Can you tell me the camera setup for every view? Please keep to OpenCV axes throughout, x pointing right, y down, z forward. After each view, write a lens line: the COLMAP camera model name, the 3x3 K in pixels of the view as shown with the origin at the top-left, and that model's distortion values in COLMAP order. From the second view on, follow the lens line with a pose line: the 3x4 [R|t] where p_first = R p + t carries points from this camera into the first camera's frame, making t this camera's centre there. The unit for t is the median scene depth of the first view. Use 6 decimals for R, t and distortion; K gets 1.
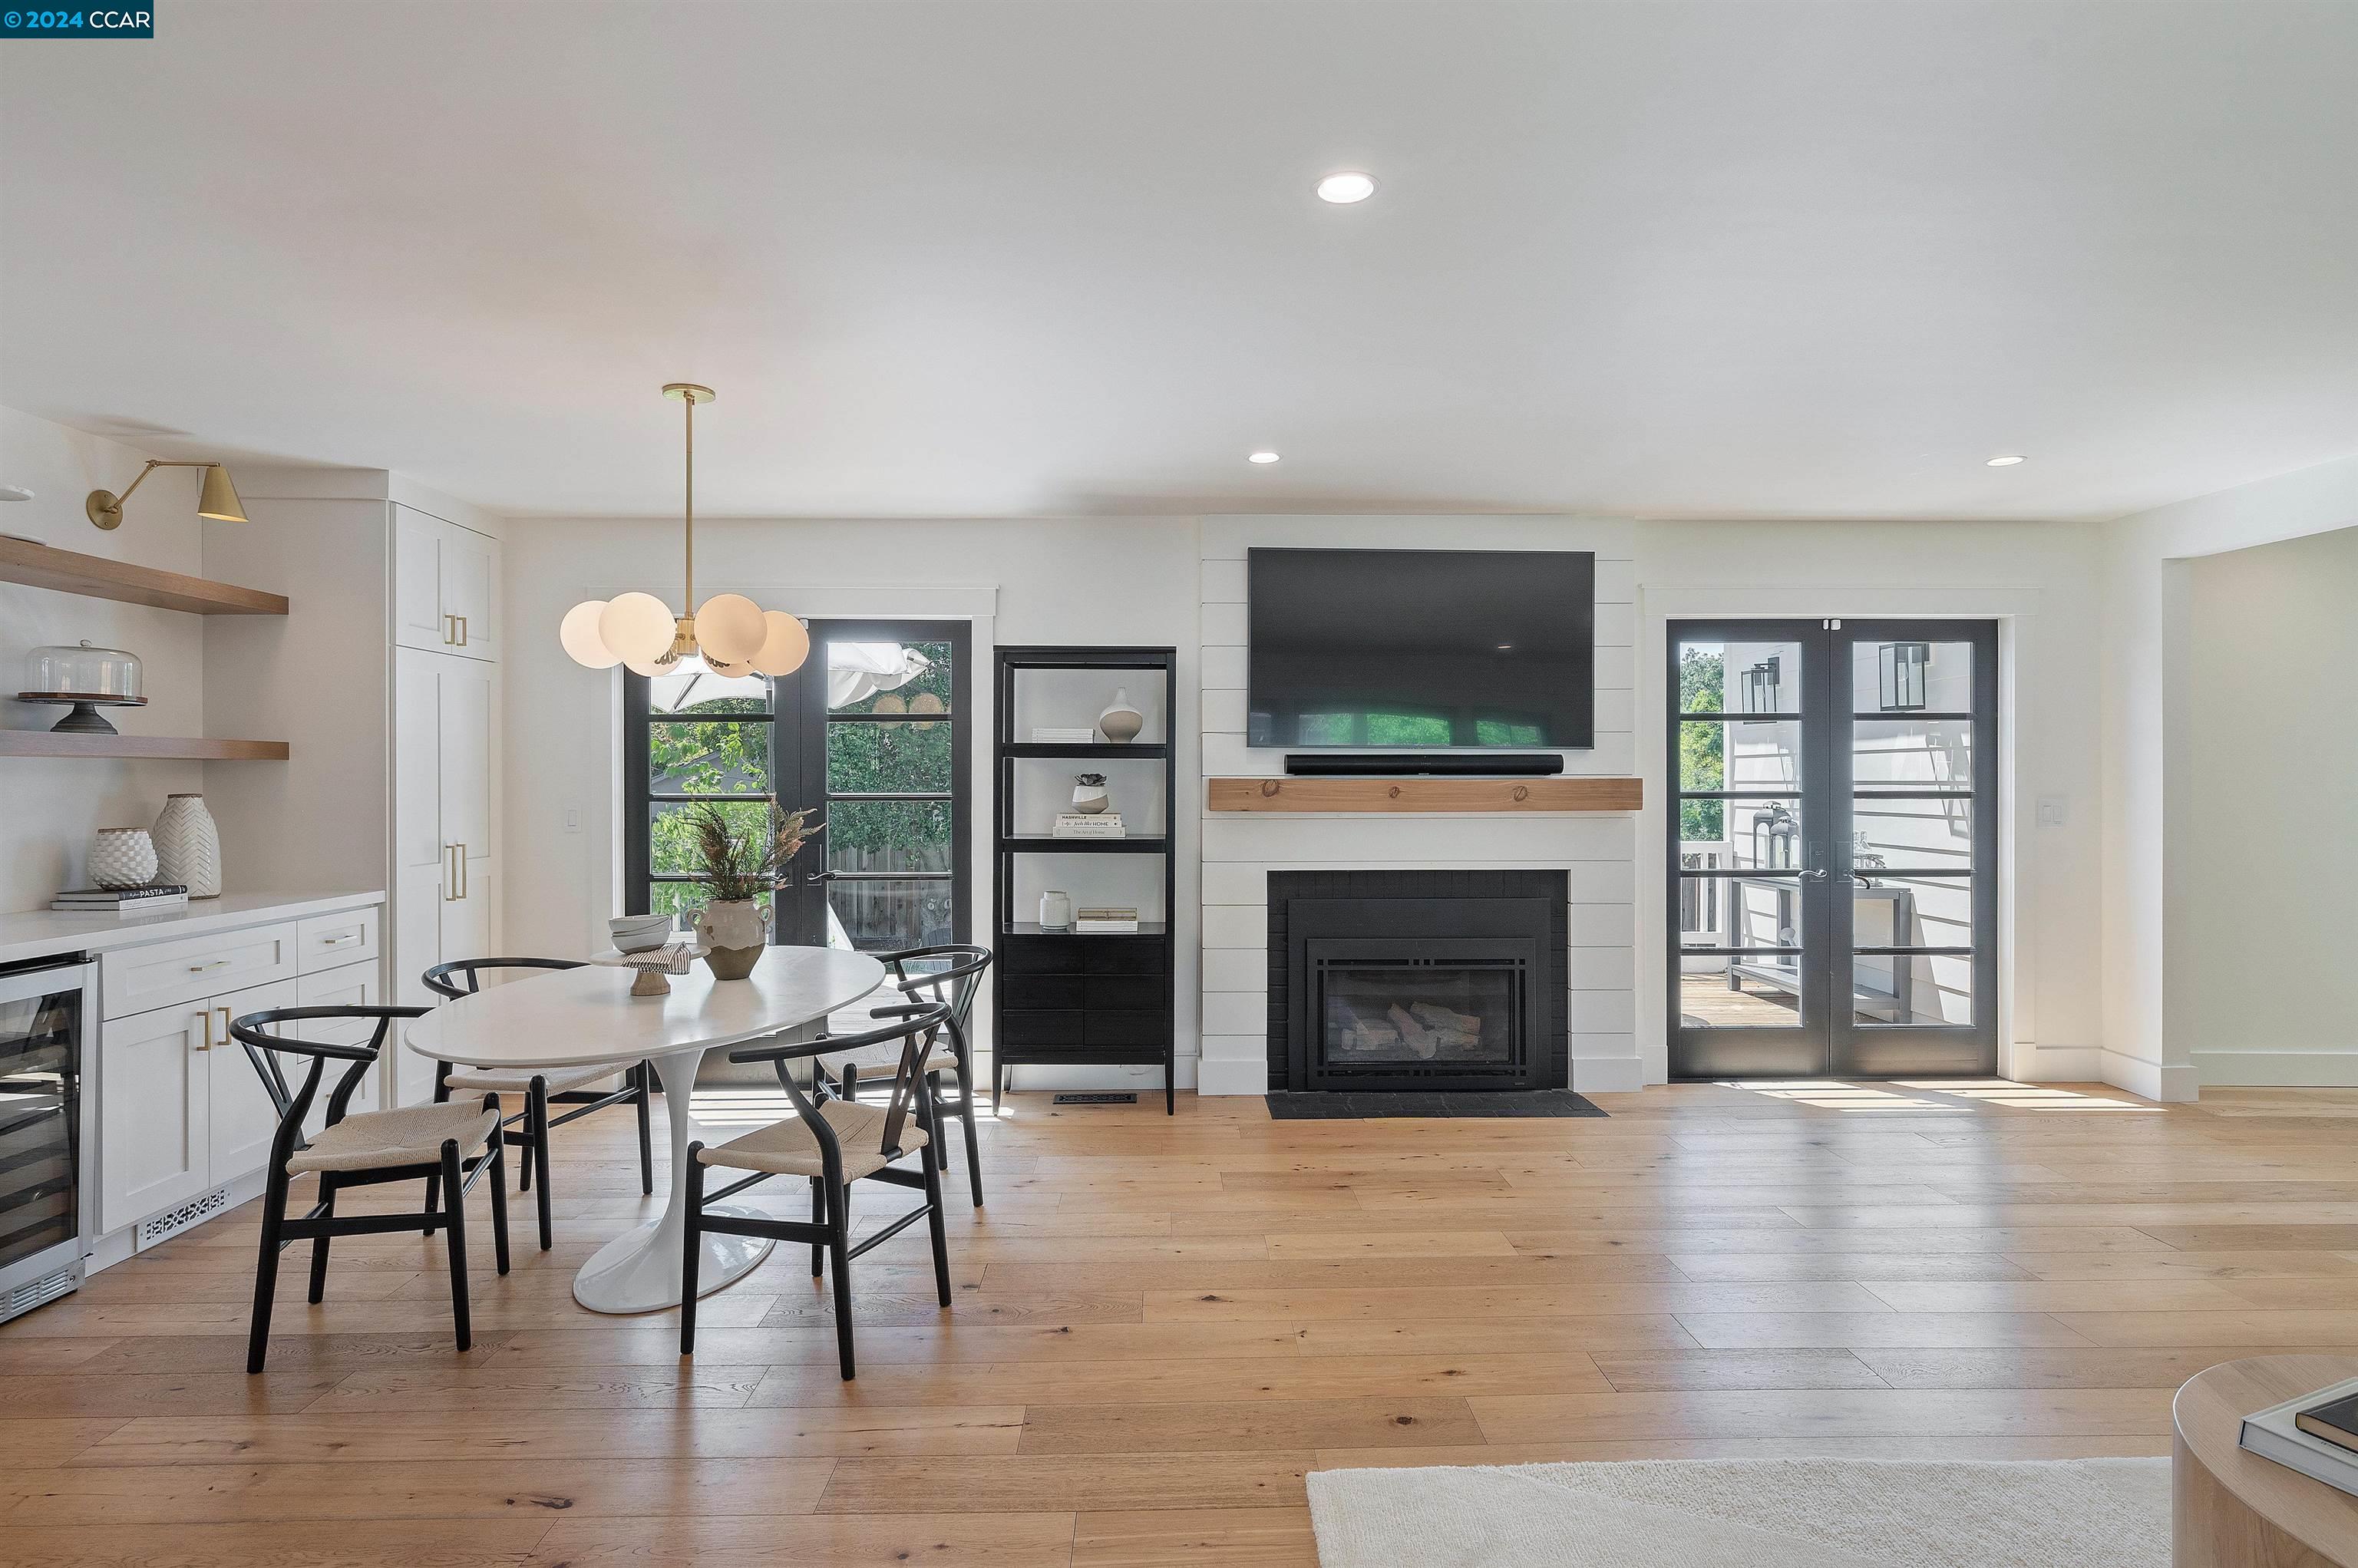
lens RADIAL K [[1212.6, 0, 1183.6], [0, 1212.6, 777.8], [0, 0, 1]] dist [0.000416, 0.000226]
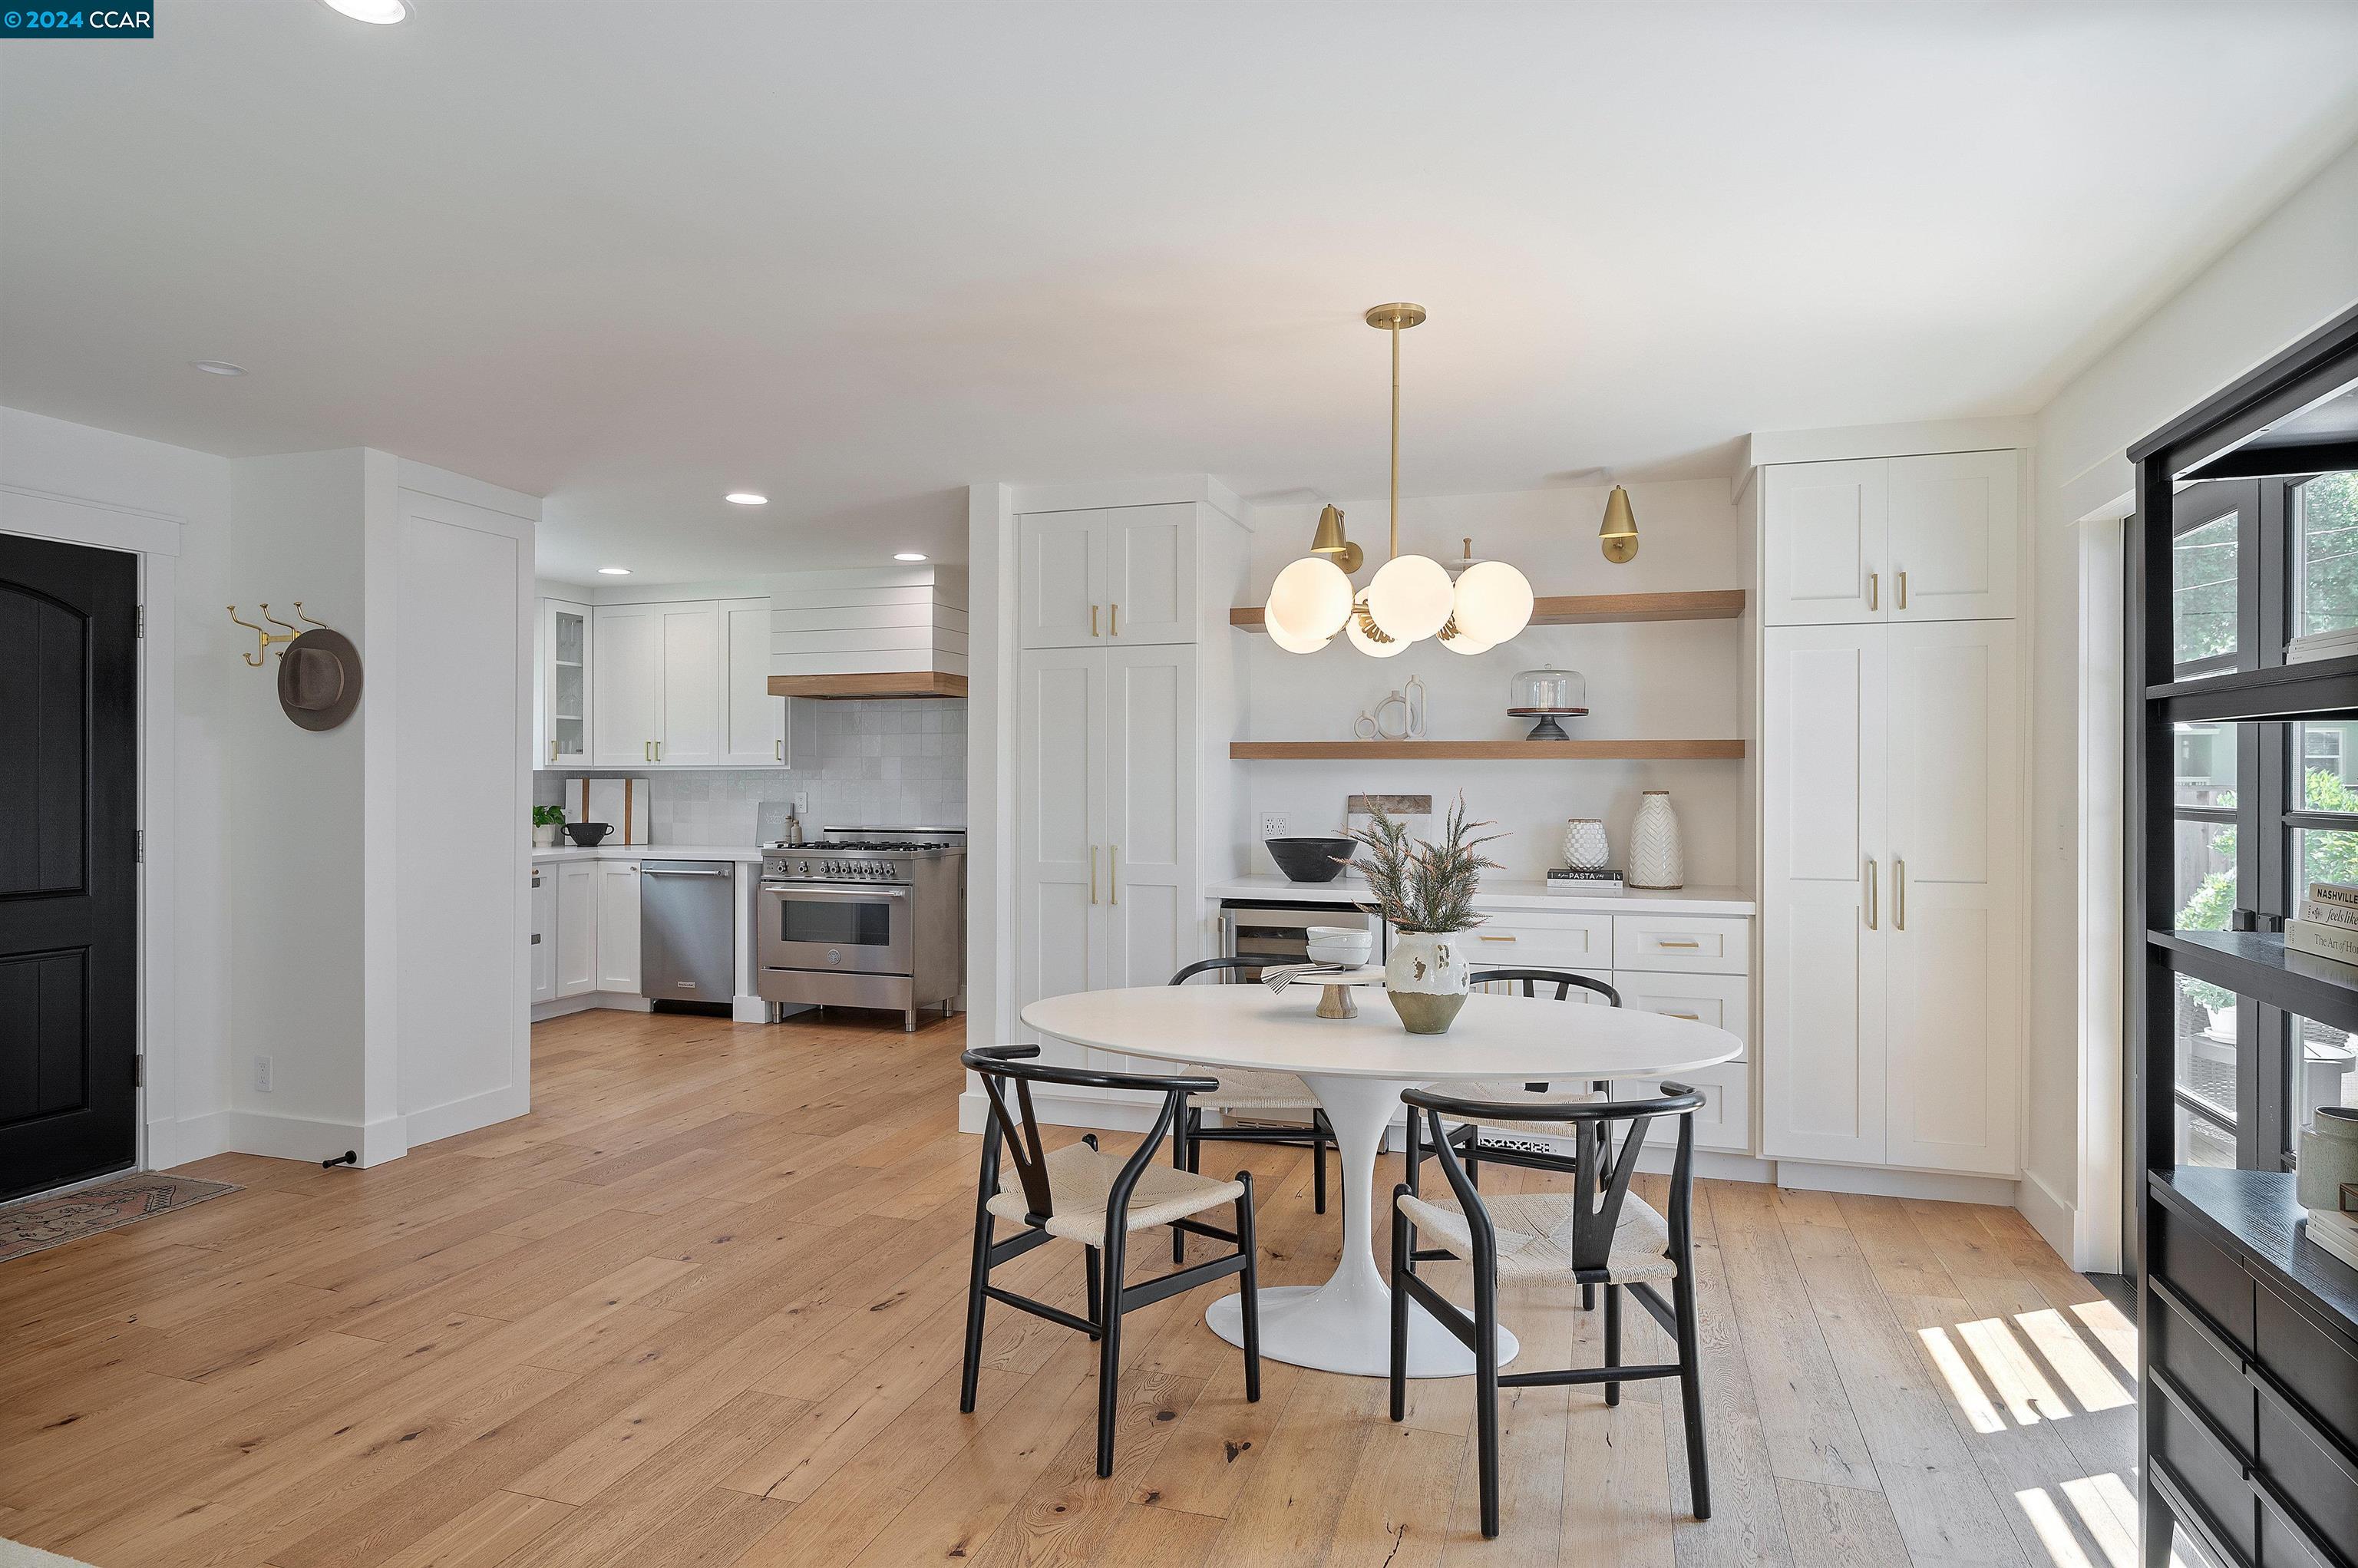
lens RADIAL K [[1304.7, 0, 1182.1], [0, 1304.7, 777.0], [0, 0, 1]] dist [0.000288, 0.000488]
pose [[-0.327070, 0.000451, -0.945000, 0.329314], [-0.000444, 1.000000, 0.000631, -0.000118], [0.945000, 0.000625, -0.327069, 0.785796]]
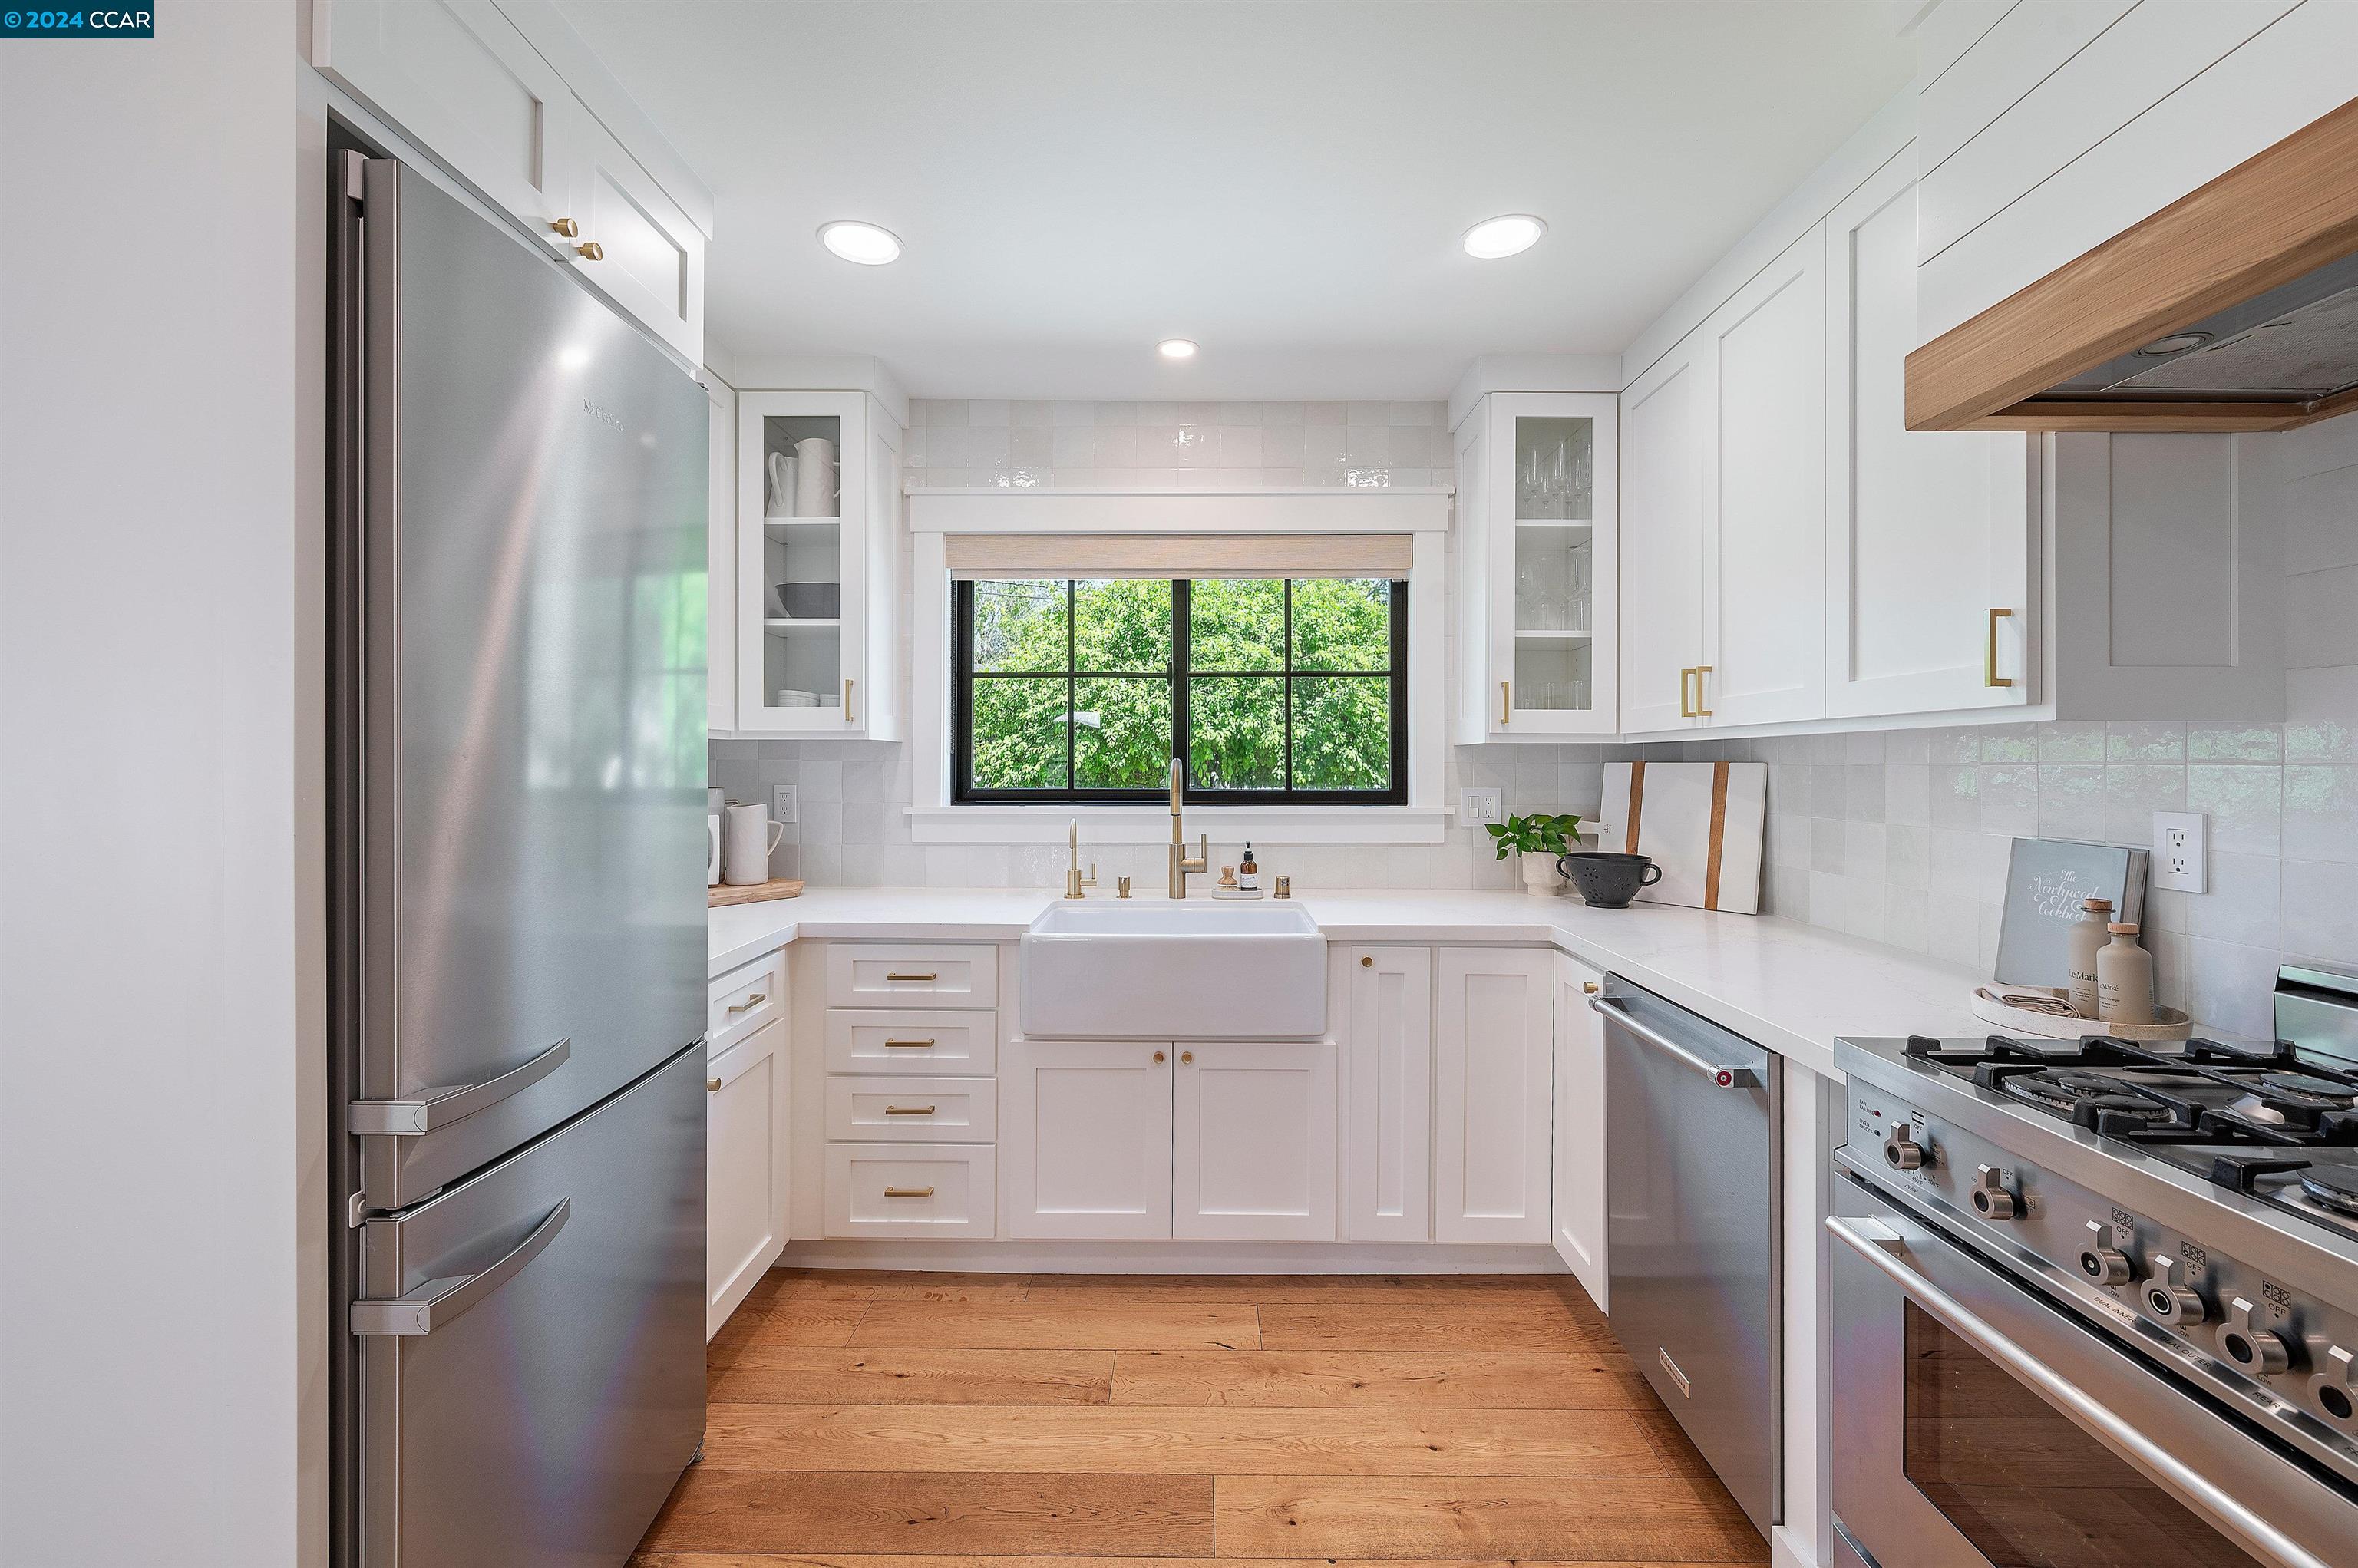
lens RADIAL K [[980.1, 0, 1185.7], [0, 980.1, 755.3], [0, 0, 1]] dist [0.001333, -0.000054]
pose [[-0.999811, -0.000527, 0.019439, -0.655155], [-0.000657, 0.999977, -0.006713, 0.003658], [-0.019435, -0.006725, -0.999789, 0.179809]]
